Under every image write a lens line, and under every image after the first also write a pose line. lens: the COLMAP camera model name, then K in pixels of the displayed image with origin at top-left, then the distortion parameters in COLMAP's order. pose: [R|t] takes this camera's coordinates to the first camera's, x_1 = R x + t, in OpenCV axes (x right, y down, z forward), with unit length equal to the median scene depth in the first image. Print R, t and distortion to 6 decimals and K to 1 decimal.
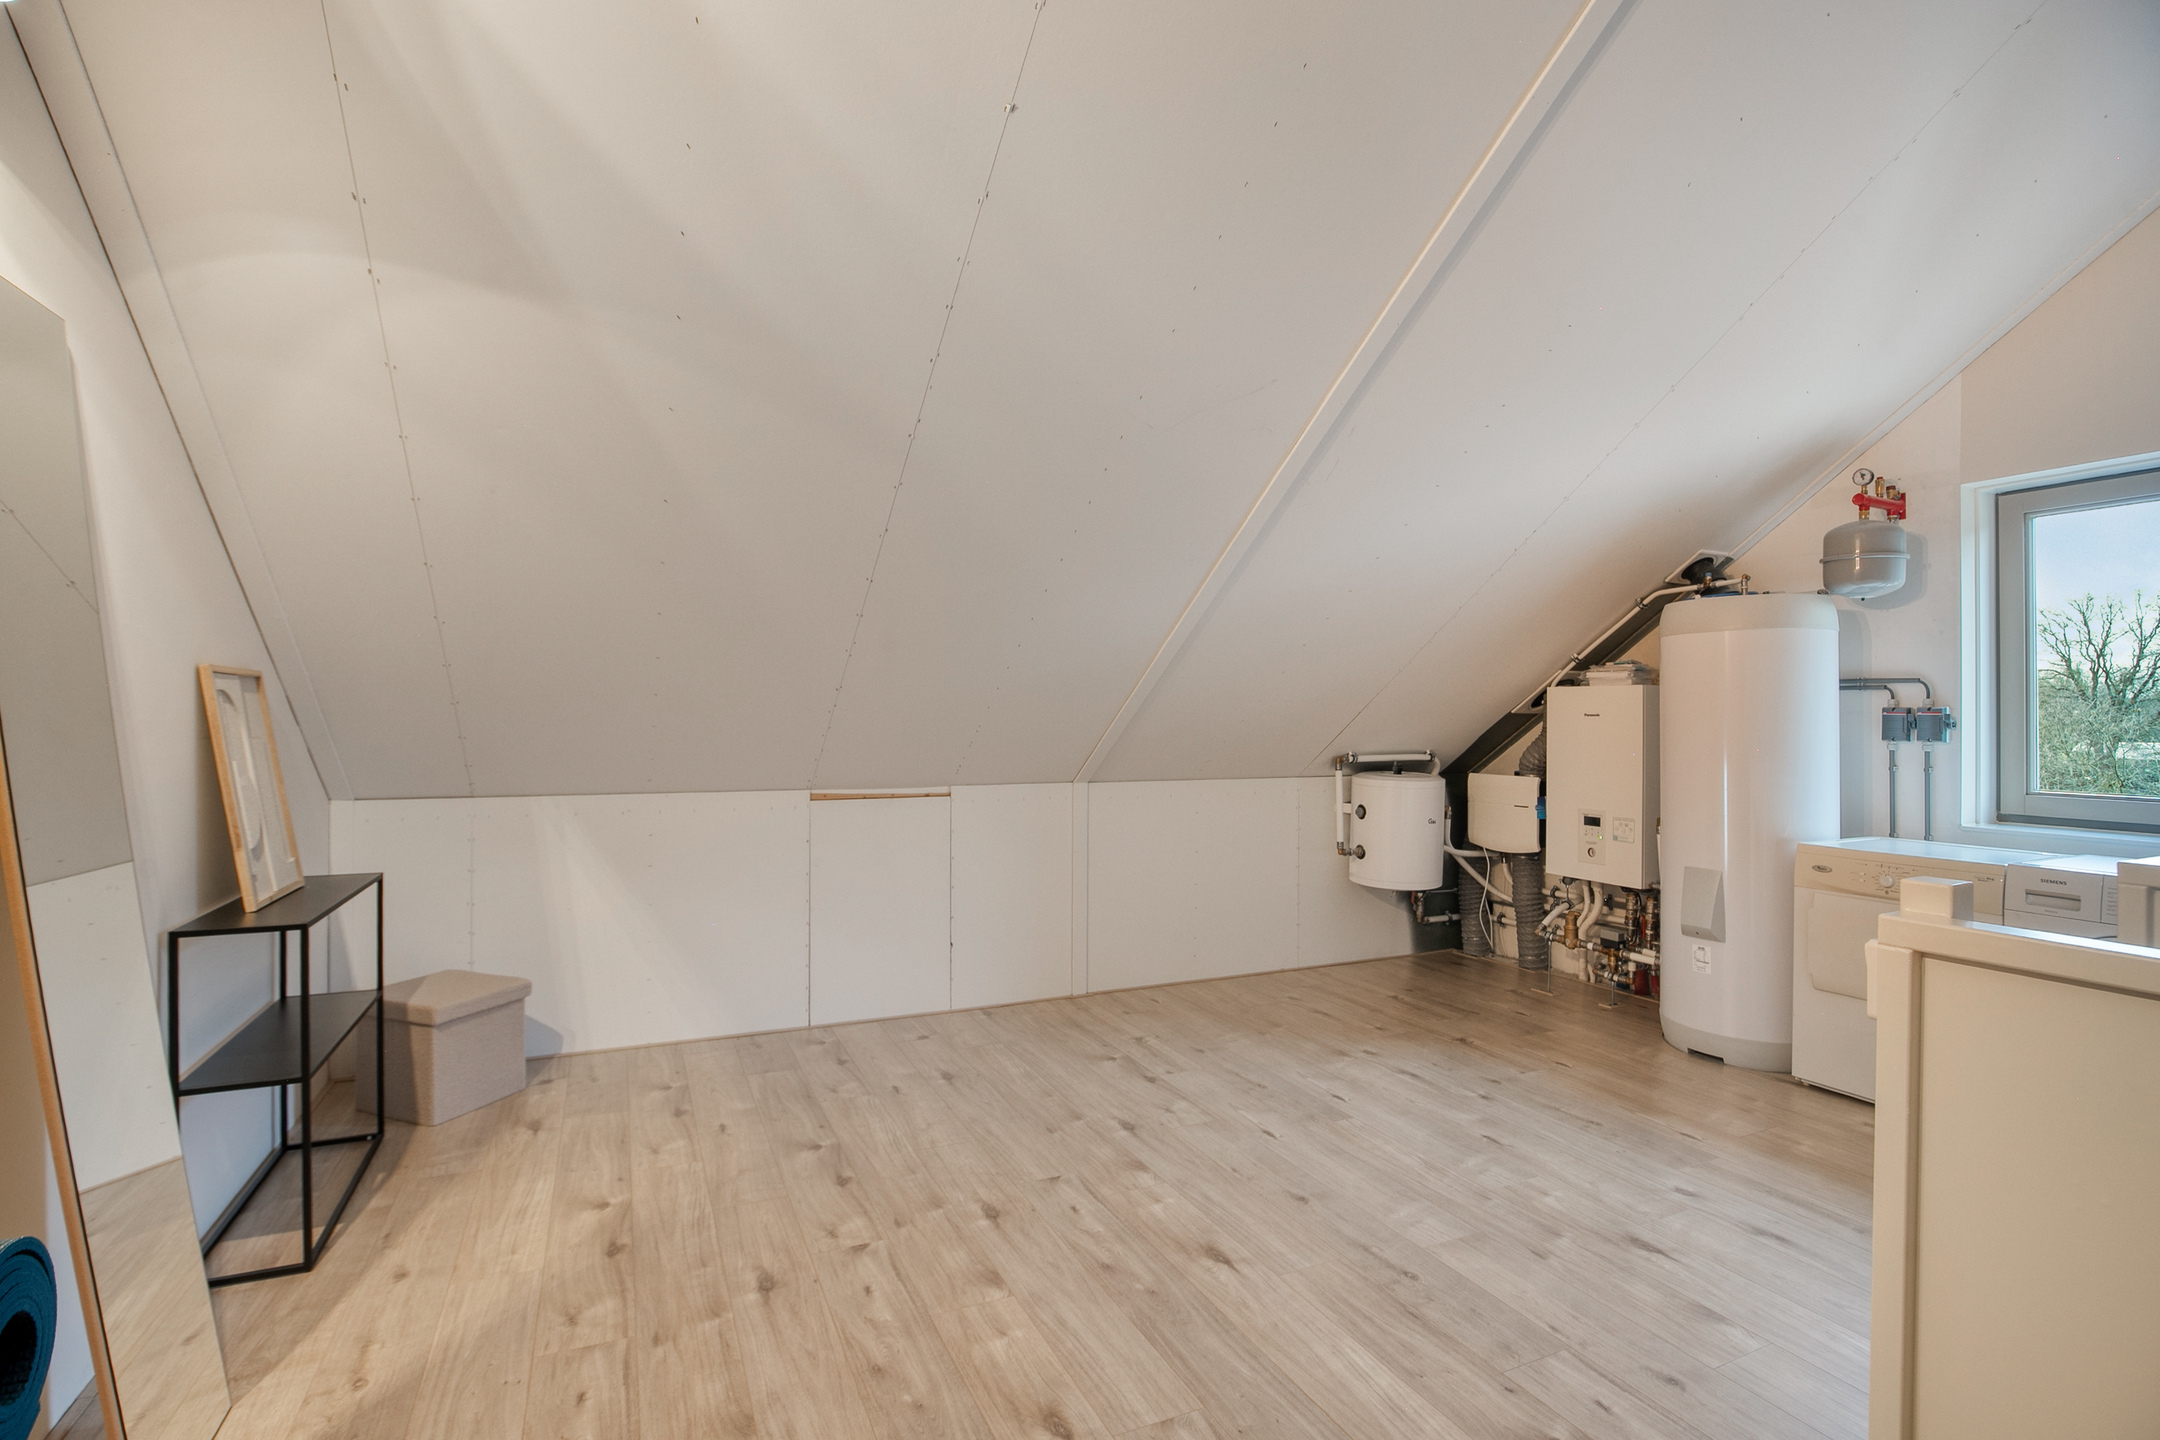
lens RADIAL K [[1002.9, 0, 1081.9], [0, 1002.9, 721.4], [0, 0, 1]] dist [-0.013818, 0.000583]
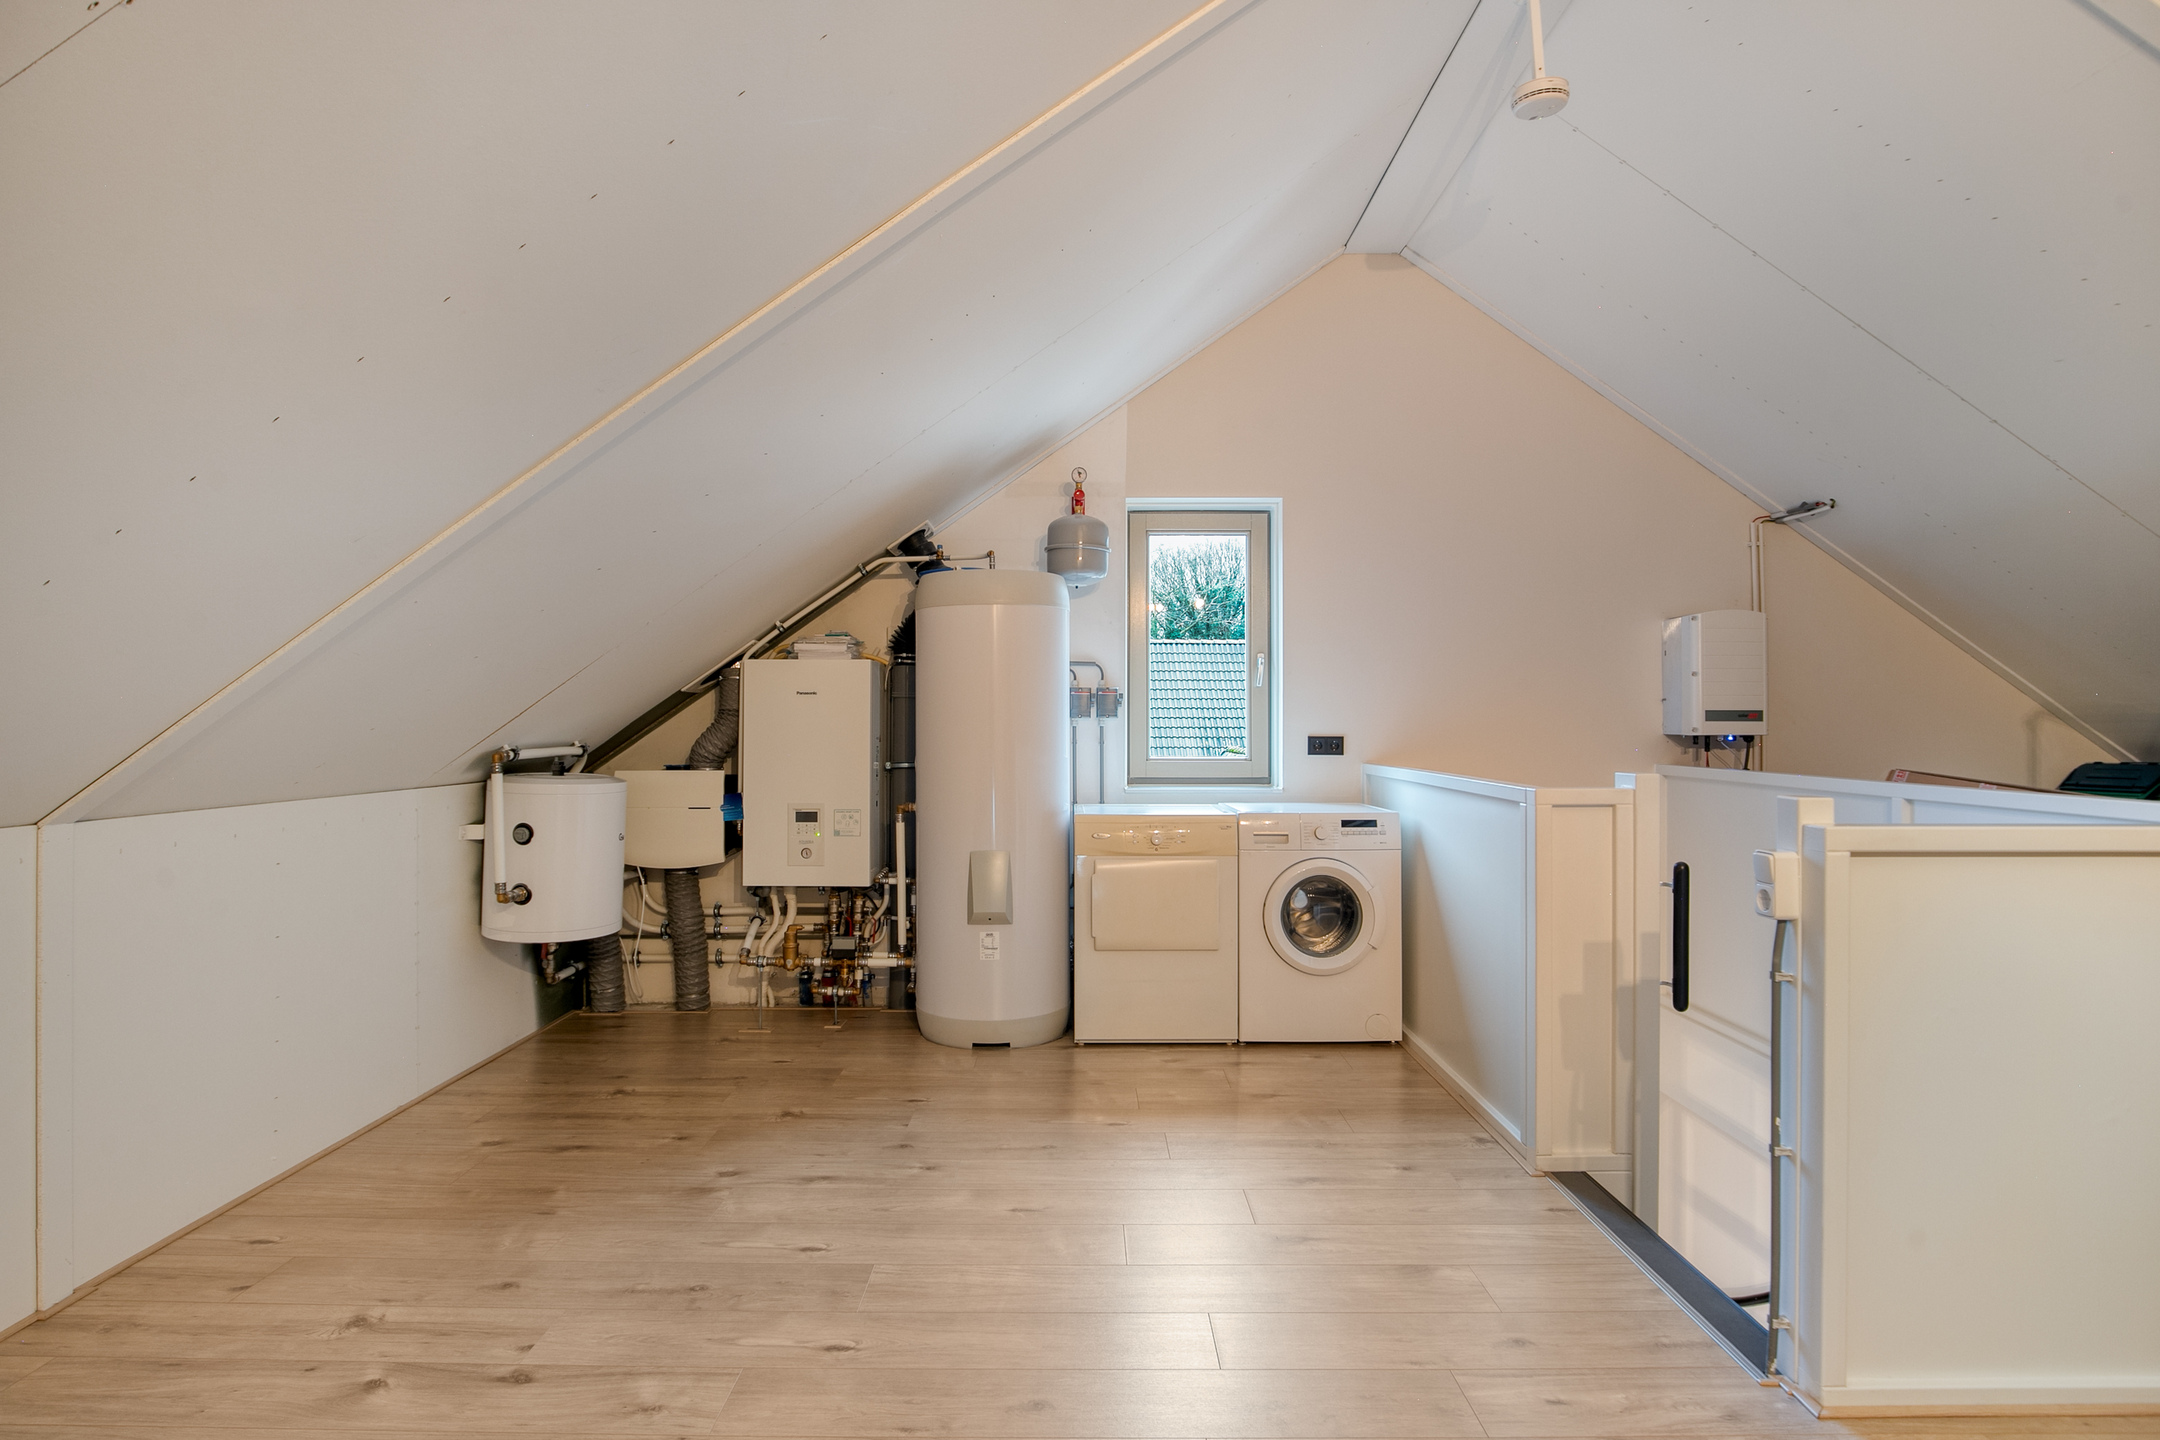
lens RADIAL K [[1089.1, 0, 1077.2], [0, 1089.1, 712.8], [0, 0, 1]] dist [-0.019232, 0.002867]
pose [[0.431309, 0.002972, 0.902199, -0.268364], [0.006406, 0.999959, -0.006356, 0.020511], [-0.902182, 0.008520, 0.431272, 0.442166]]
